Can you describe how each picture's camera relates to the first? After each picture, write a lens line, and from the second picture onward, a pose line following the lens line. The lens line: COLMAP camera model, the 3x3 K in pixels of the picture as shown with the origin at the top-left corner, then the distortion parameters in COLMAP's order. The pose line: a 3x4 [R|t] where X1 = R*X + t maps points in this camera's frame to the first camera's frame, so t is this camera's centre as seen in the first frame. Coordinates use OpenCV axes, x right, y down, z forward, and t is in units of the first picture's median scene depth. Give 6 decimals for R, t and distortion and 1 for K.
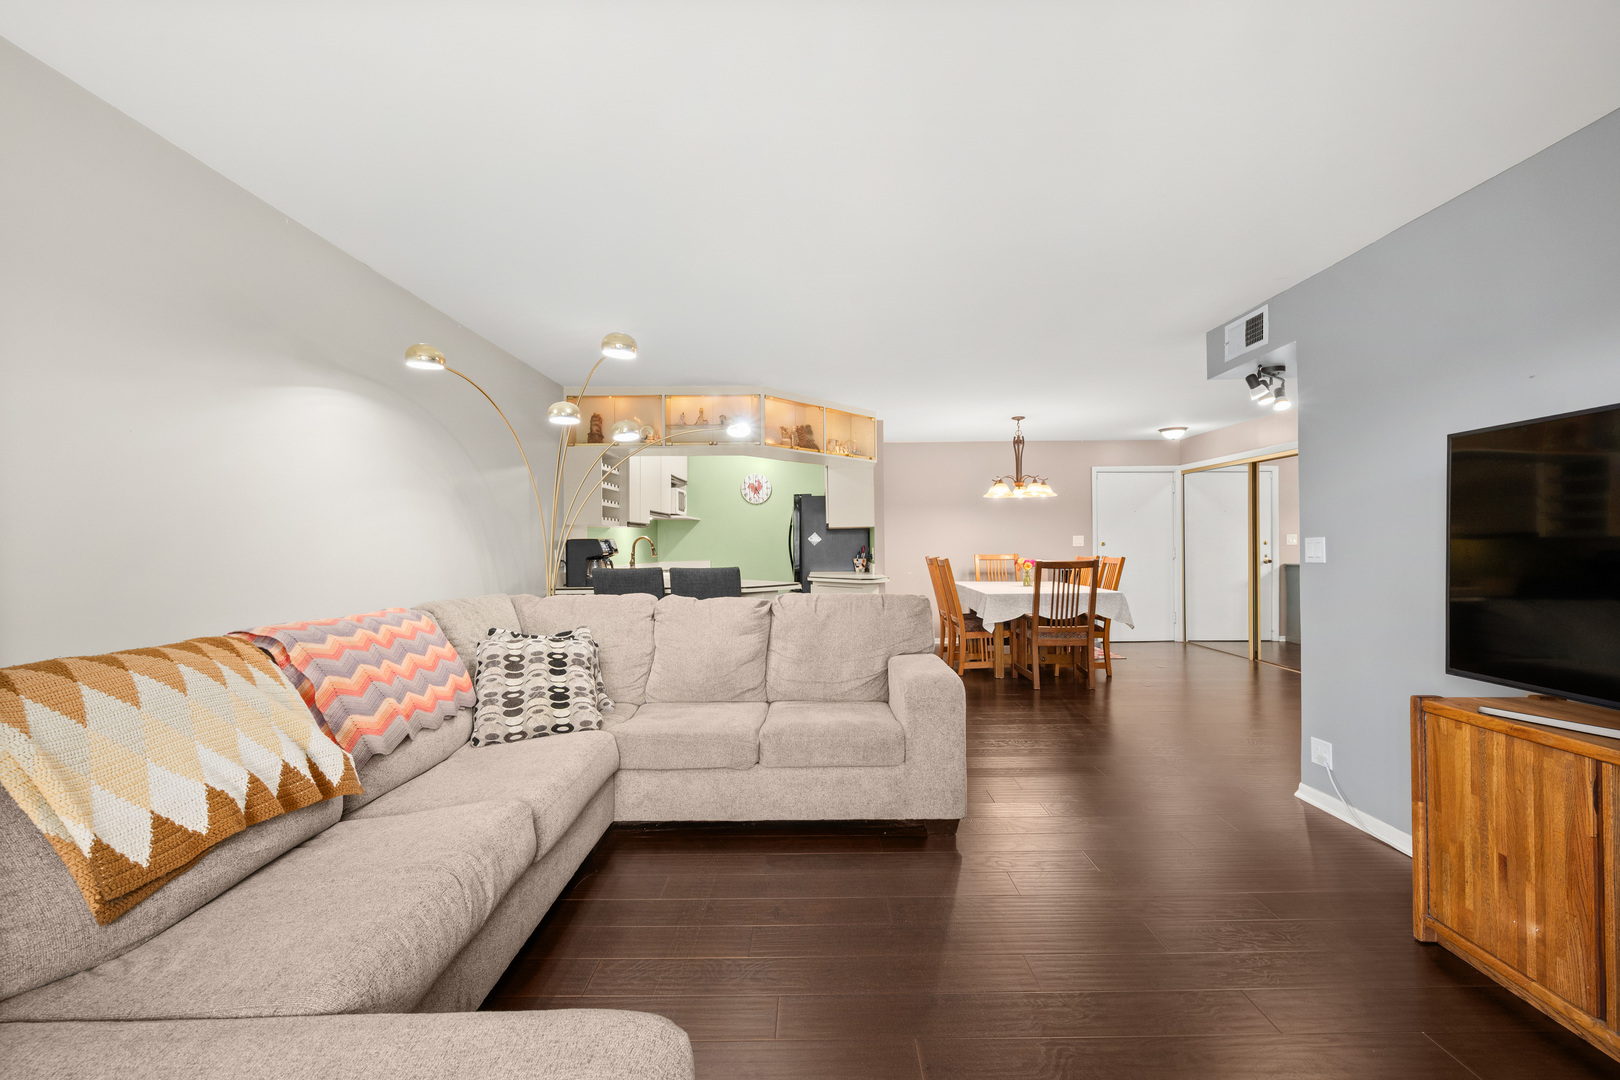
lens RADIAL K [[672.0, 0, 801.9], [0, 672.0, 538.6], [0, 0, 1]] dist [0.016664, 0.000011]
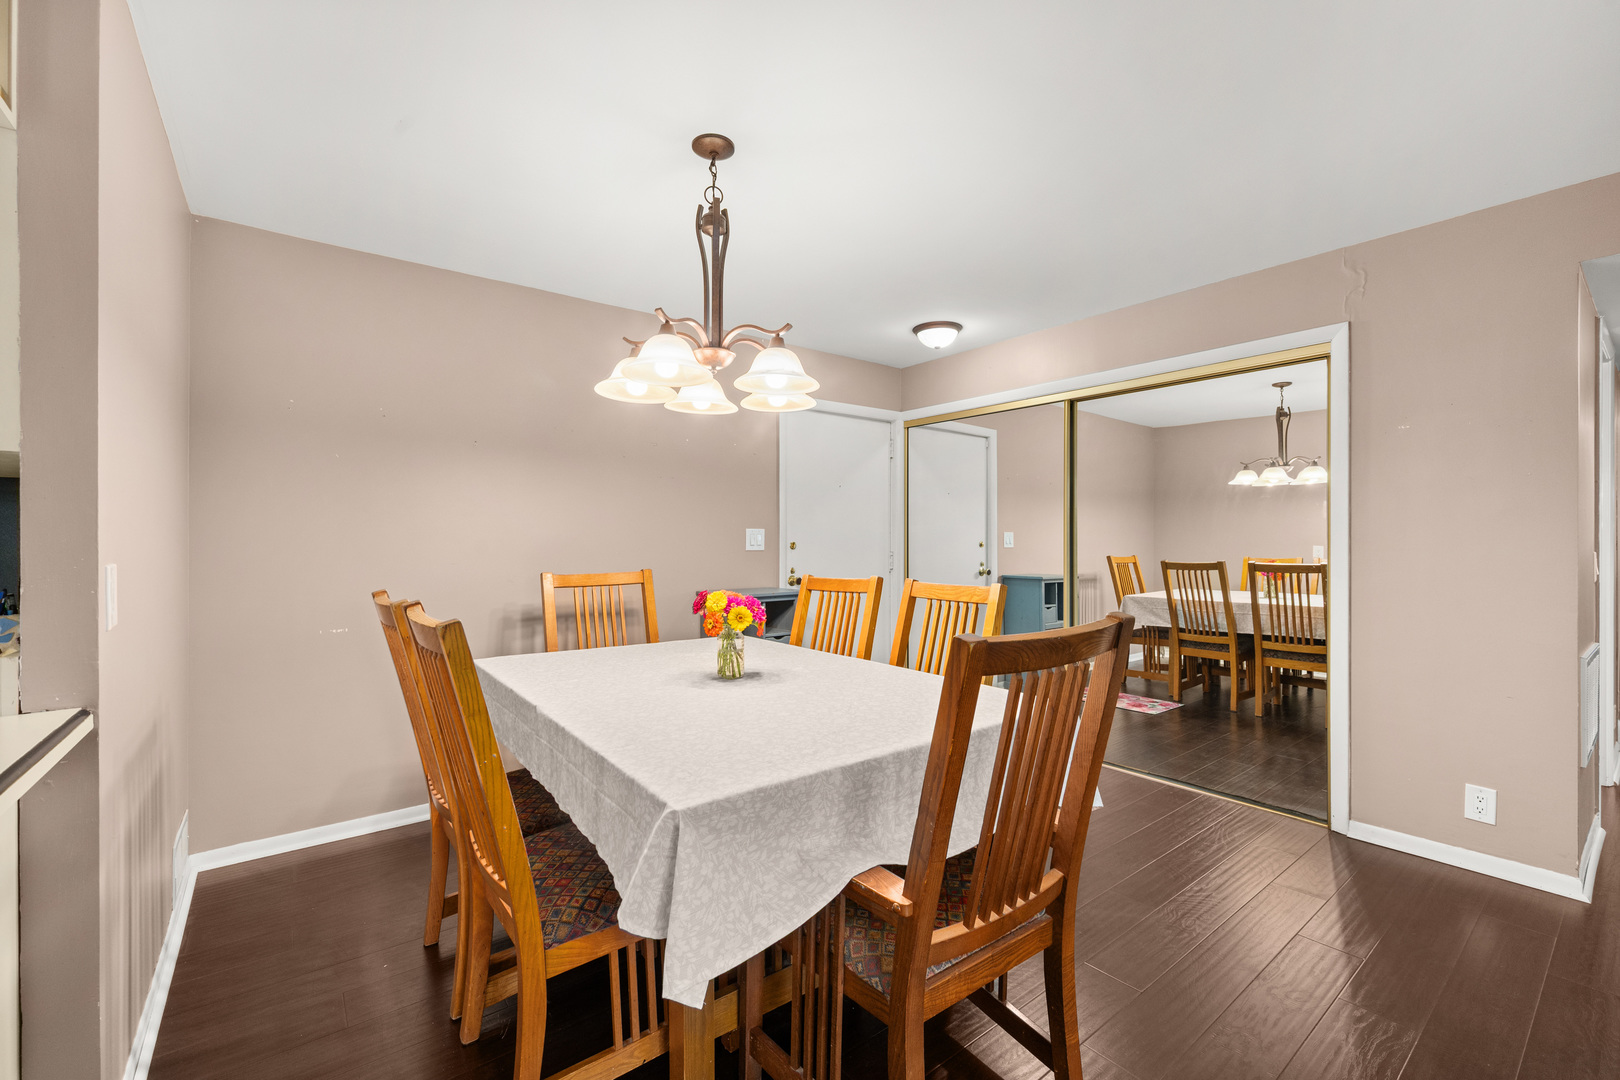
lens RADIAL K [[672.0, 0, 801.9], [0, 672.0, 538.6], [0, 0, 1]] dist [0.016664, 0.000011]
pose [[0.788744, 0.006551, 0.614687, 0.156090], [-0.006495, 0.999976, -0.002323, 0.004284], [-0.614688, -0.002160, 0.788768, 0.699080]]
